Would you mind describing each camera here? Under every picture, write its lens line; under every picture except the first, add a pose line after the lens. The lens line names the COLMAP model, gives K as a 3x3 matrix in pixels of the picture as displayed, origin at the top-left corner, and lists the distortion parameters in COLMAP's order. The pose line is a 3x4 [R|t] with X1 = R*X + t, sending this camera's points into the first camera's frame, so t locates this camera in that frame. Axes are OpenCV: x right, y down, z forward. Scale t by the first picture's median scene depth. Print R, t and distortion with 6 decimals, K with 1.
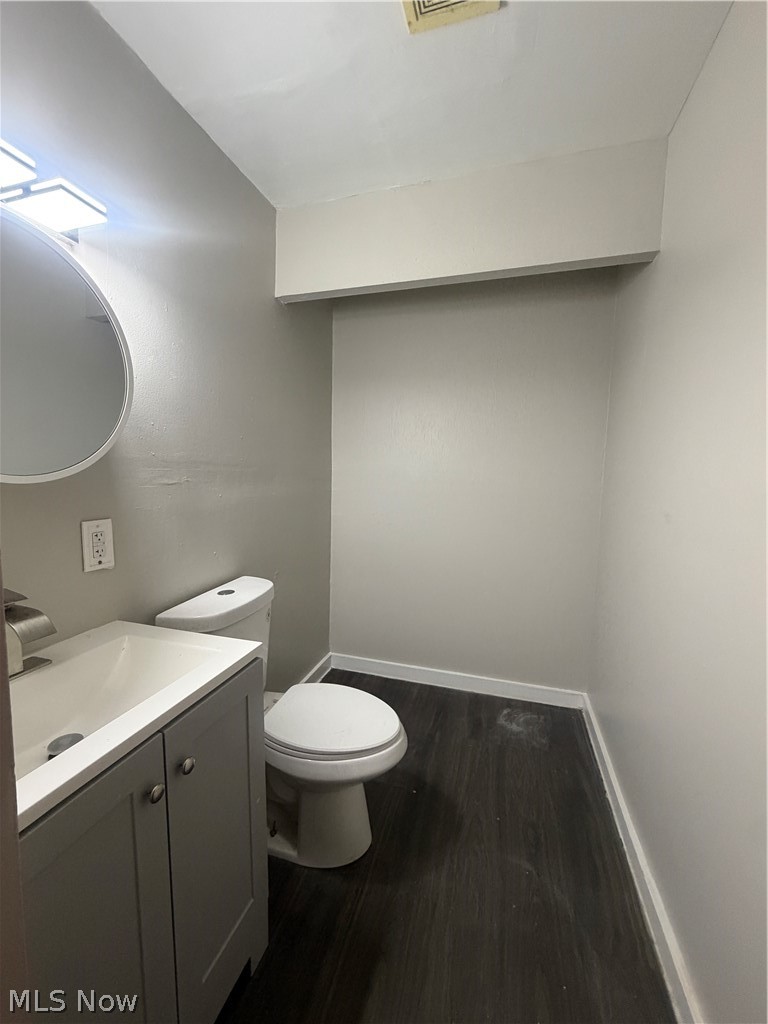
lens RADIAL K [[412.9, 0, 384.0], [0, 412.9, 512.0], [0, 0, 1]] dist [-0.000046, 0.000043]
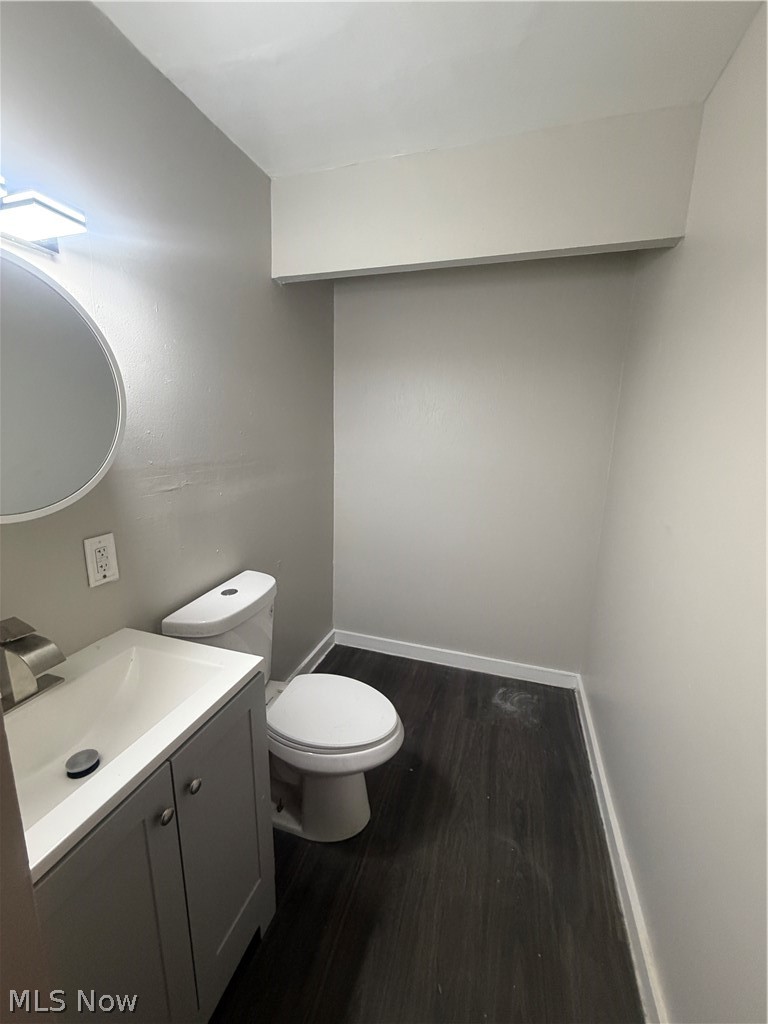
lens RADIAL K [[412.9, 0, 384.0], [0, 412.9, 512.0], [0, 0, 1]] dist [-0.000046, 0.000043]
pose [[0.999854, 0.008175, -0.015003, 0.016949], [-0.006519, 0.994205, 0.107300, -0.125246], [0.015793, -0.107186, 0.994114, 0.006558]]
